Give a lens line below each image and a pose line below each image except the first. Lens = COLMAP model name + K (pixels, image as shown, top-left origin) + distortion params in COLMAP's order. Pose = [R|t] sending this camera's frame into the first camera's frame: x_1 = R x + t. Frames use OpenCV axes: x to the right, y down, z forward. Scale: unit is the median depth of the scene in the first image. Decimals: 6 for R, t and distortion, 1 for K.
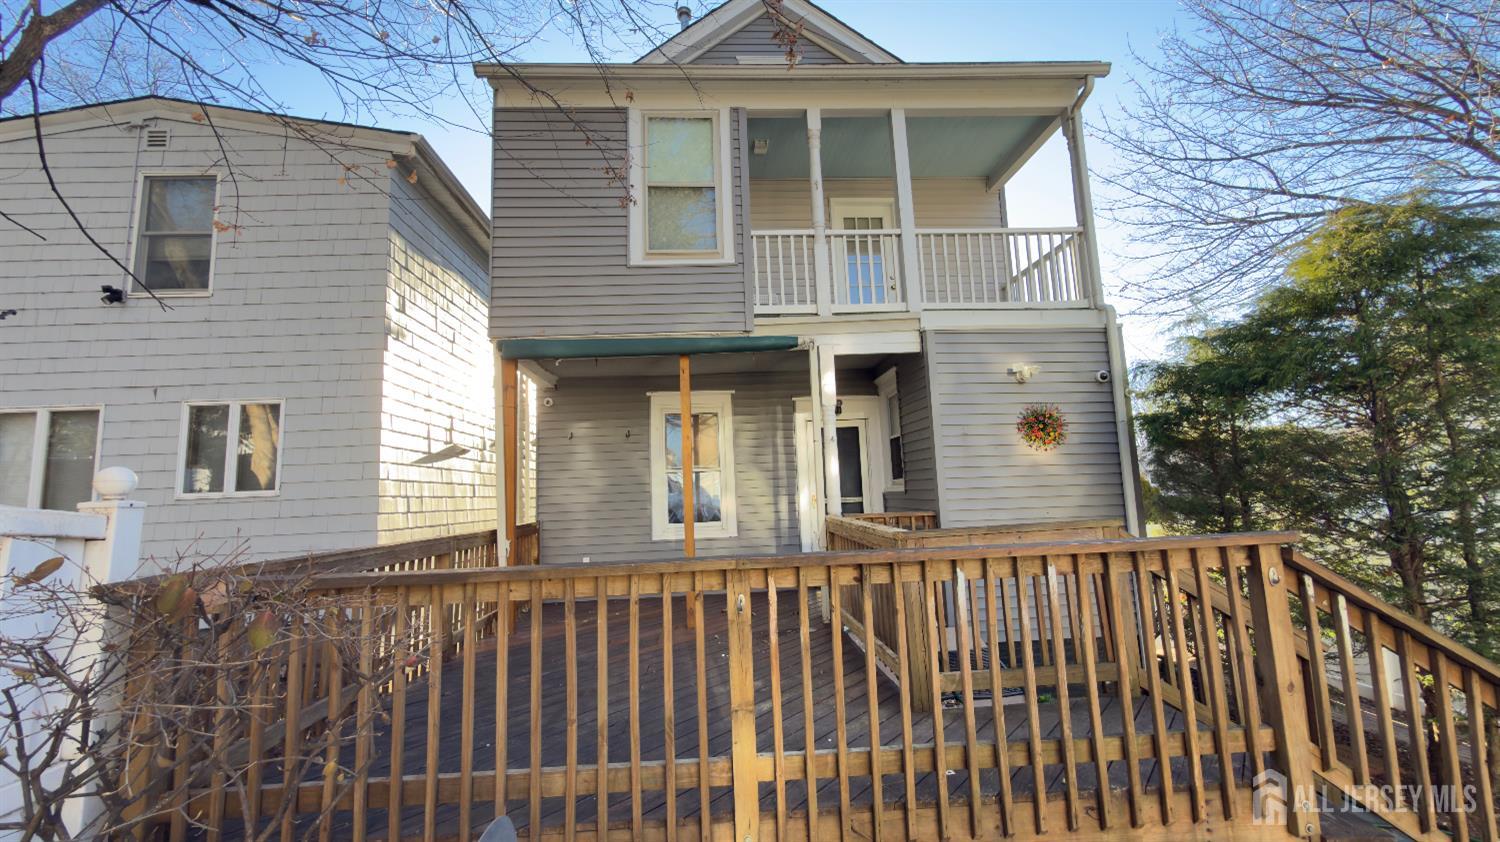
lens RADIAL K [[595.6, 0, 744.8], [0, 595.6, 420.1], [0, 0, 1]] dist [-0.000847, 0.000305]
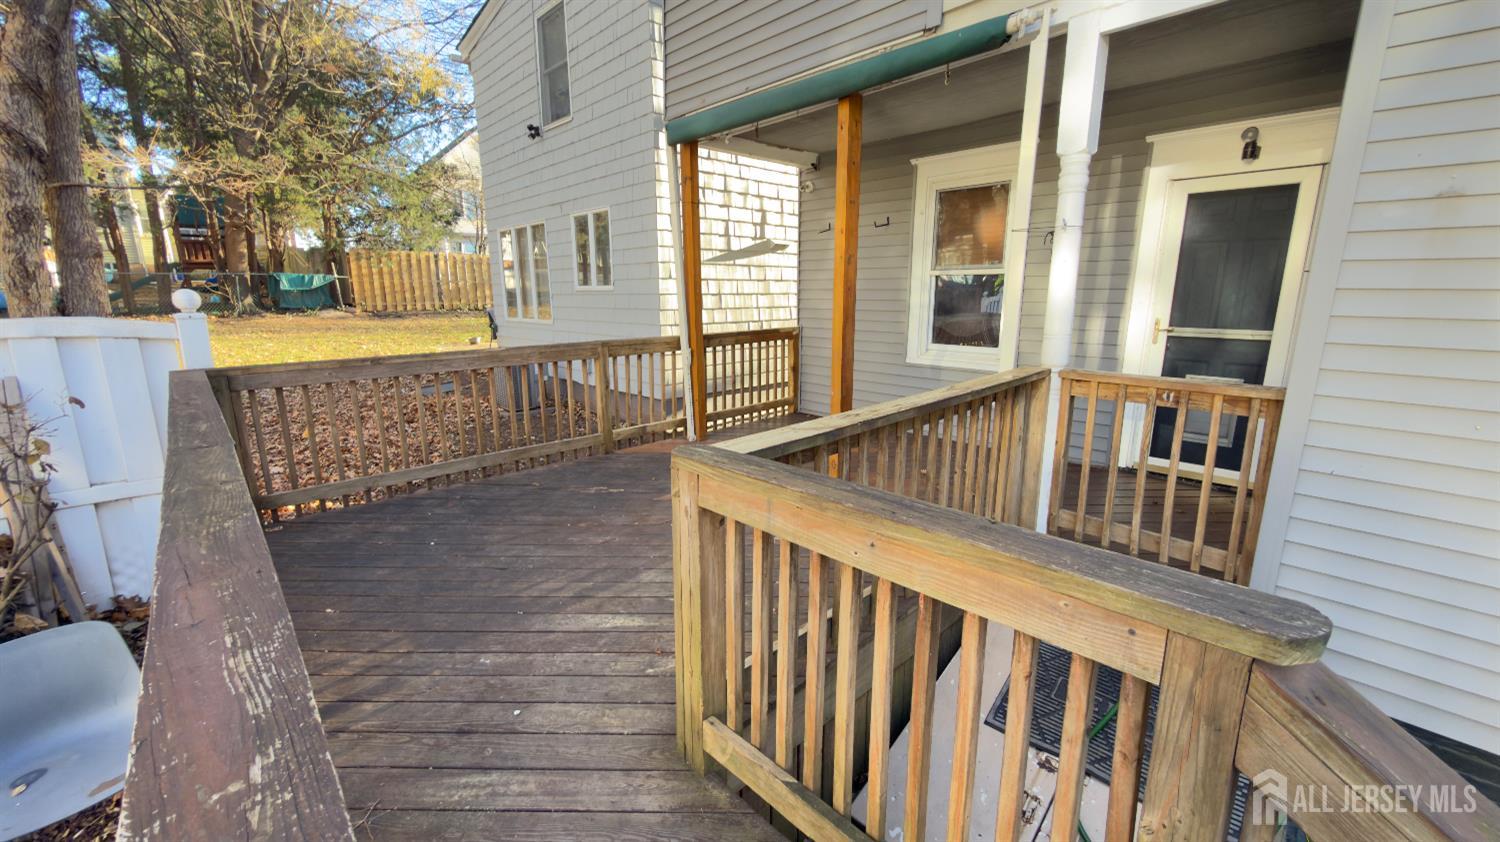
lens RADIAL K [[595.6, 0, 750.9], [0, 595.6, 416.9], [0, 0, 1]] dist [-0.000847, 0.000305]
pose [[0.650055, 0.195116, -0.734411, 0.356062], [0.073389, 0.945834, 0.316246, 0.006477], [0.756335, -0.259475, 0.600524, 0.411027]]
